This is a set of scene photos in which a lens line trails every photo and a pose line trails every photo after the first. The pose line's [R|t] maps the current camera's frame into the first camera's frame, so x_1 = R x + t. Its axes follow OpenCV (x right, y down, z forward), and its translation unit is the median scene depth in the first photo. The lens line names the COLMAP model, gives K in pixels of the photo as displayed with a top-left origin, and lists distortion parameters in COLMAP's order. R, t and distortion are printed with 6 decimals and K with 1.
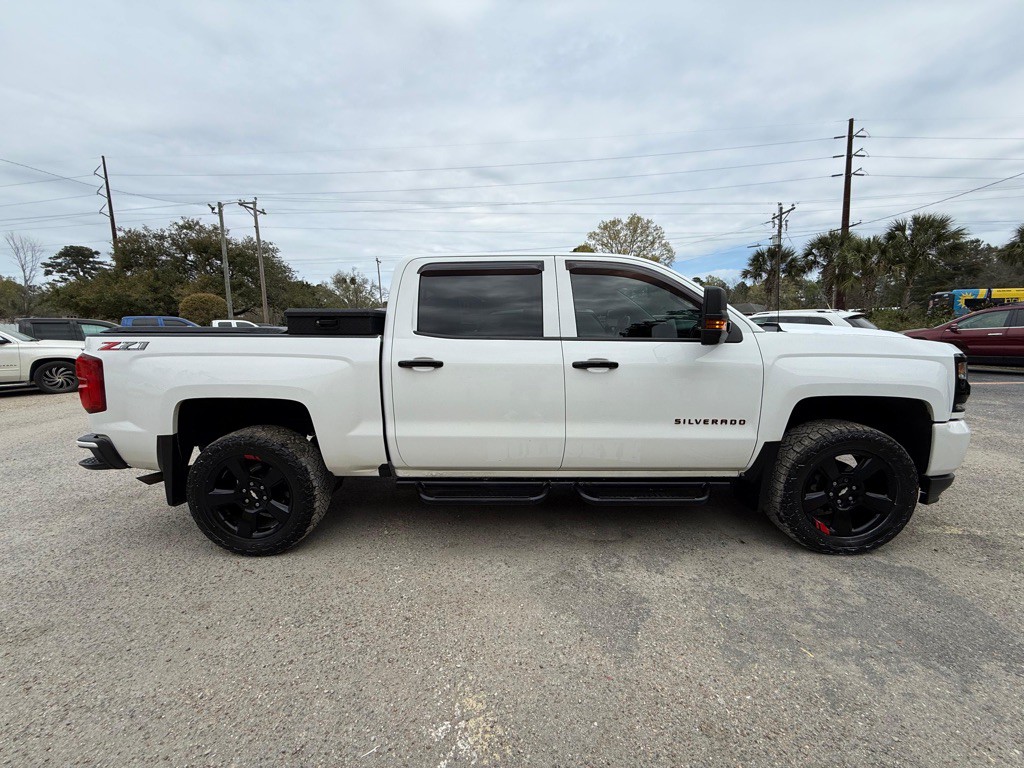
lens RADIAL K [[401.0, 0, 512.0], [0, 401.0, 384.0], [0, 0, 1]] dist [-0.001523, -0.000160]
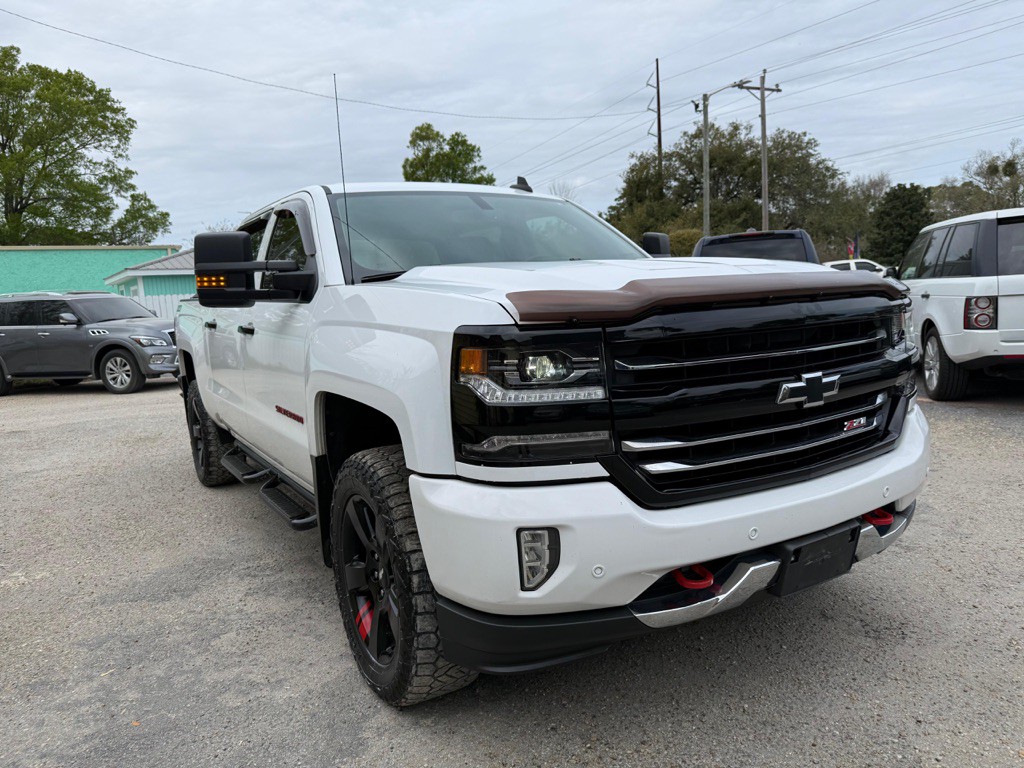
lens RADIAL K [[712.1, 0, 513.9], [0, 712.1, 391.1], [0, 0, 1]] dist [-0.005754, -0.007483]
pose [[0.551620, 0.090996, -0.829117, 0.266884], [-0.063833, 0.995722, 0.066813, -0.008327], [0.831649, 0.016069, 0.555069, 0.097111]]
